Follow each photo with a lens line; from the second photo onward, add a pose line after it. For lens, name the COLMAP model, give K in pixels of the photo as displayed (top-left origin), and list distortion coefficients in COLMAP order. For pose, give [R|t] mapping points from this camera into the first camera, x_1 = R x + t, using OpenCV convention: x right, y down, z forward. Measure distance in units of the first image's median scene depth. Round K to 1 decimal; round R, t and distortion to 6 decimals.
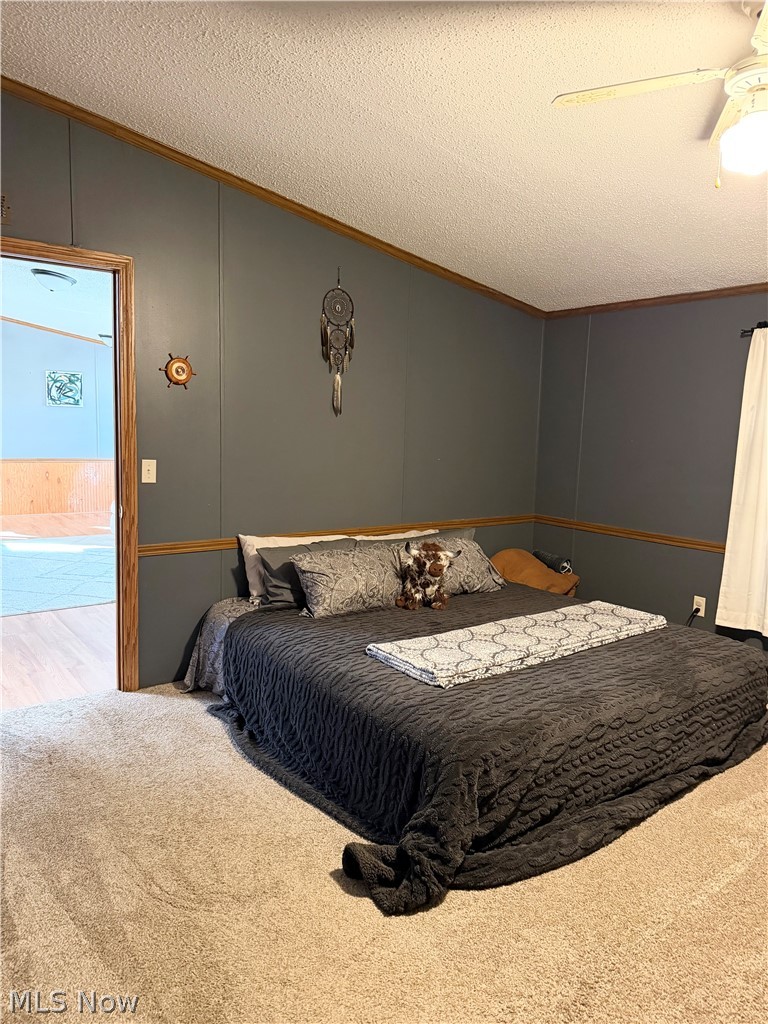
lens RADIAL K [[720.7, 0, 387.6], [0, 720.7, 510.3], [0, 0, 1]] dist [0.096727, -0.153039]
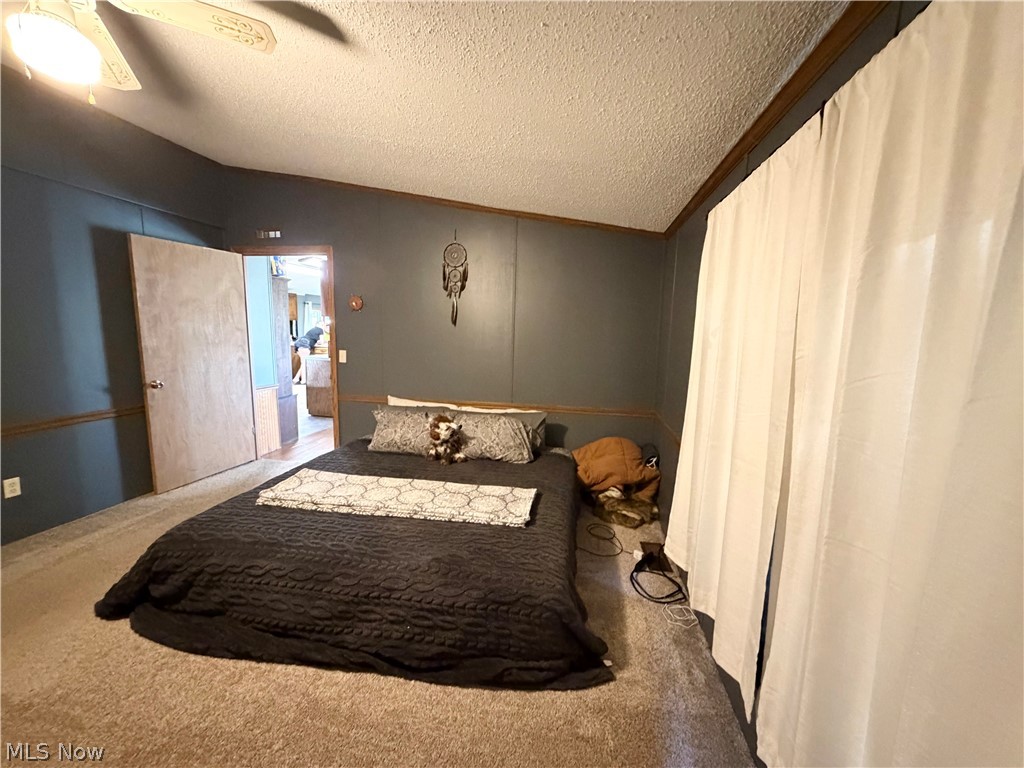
lens RADIAL K [[412.9, 0, 512.0], [0, 412.9, 384.0], [0, 0, 1]] dist [-0.000961, -0.000172]
pose [[0.681609, 0.082295, -0.727074, 0.761941], [-0.090063, 0.995535, 0.028250, -0.052218], [0.726153, 0.046227, 0.685978, 0.582456]]
